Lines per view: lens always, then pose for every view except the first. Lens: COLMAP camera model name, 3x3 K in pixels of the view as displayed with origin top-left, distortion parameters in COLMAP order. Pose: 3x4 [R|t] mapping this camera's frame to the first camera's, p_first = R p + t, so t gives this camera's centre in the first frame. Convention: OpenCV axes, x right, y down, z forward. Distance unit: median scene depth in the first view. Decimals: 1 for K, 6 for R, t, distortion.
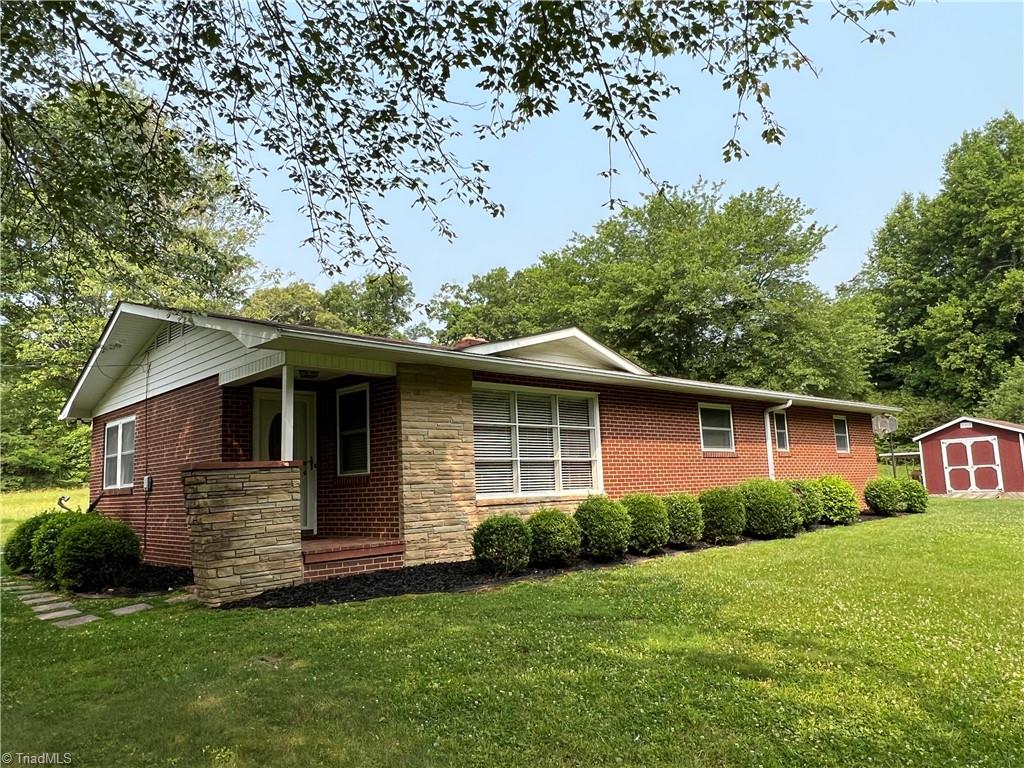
lens RADIAL K [[722.1, 0, 495.4], [0, 722.1, 389.4], [0, 0, 1]] dist [0.005290, -0.001631]
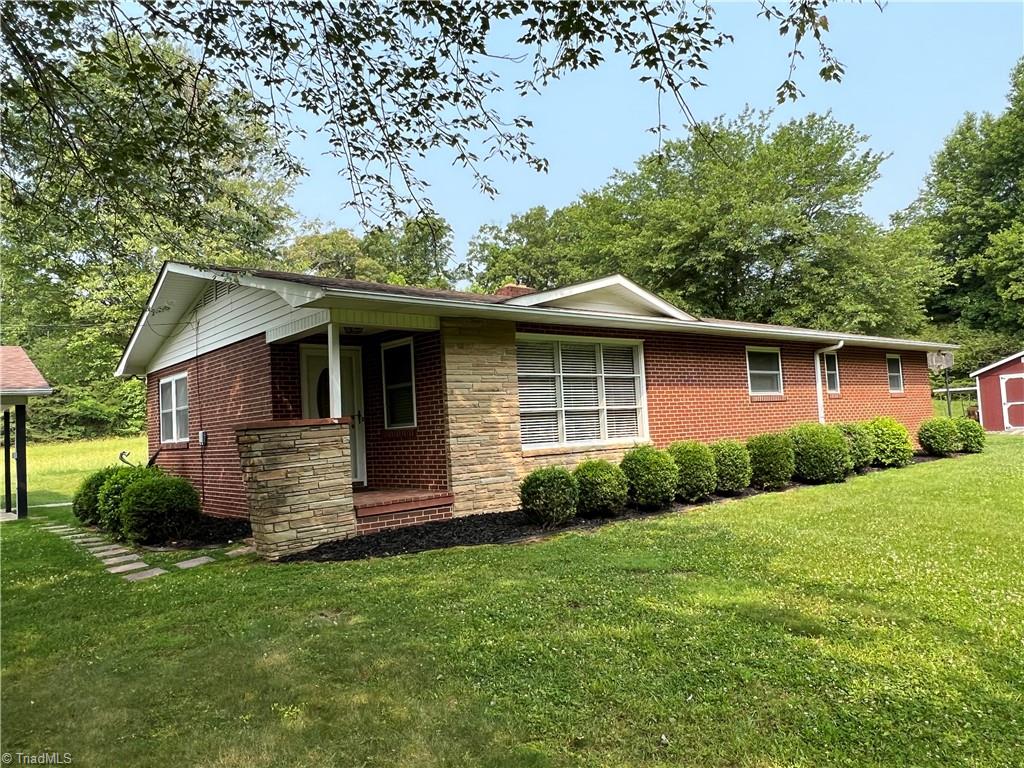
lens RADIAL K [[722.1, 0, 498.0], [0, 722.1, 385.8], [0, 0, 1]] dist [0.005290, -0.001631]
pose [[0.998337, -0.019095, -0.054389, -0.004112], [0.023198, 0.996850, 0.075841, -0.016087], [0.052770, -0.076977, 0.995635, 0.002854]]
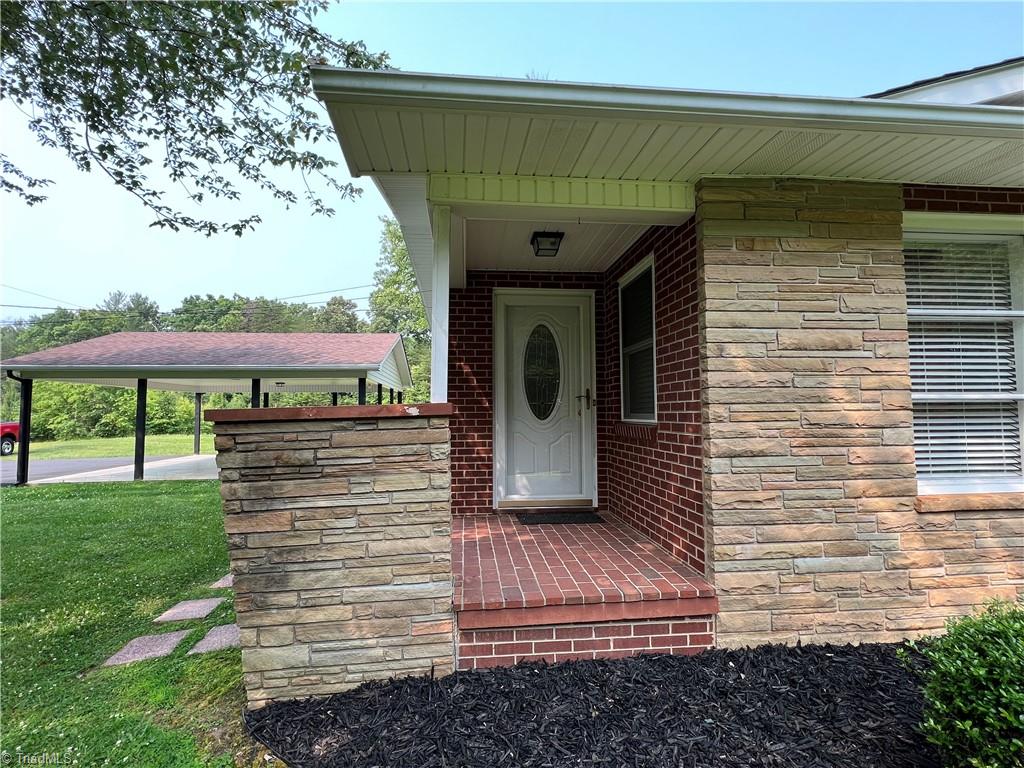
lens RADIAL K [[501.2, 0, 508.6], [0, 501.2, 385.4], [0, 0, 1]] dist [0.002386, 0.000299]
pose [[0.794124, 0.000522, -0.607756, -0.041547], [0.059637, 0.995107, 0.078779, 0.058220], [0.604823, -0.098805, 0.790207, 0.696749]]
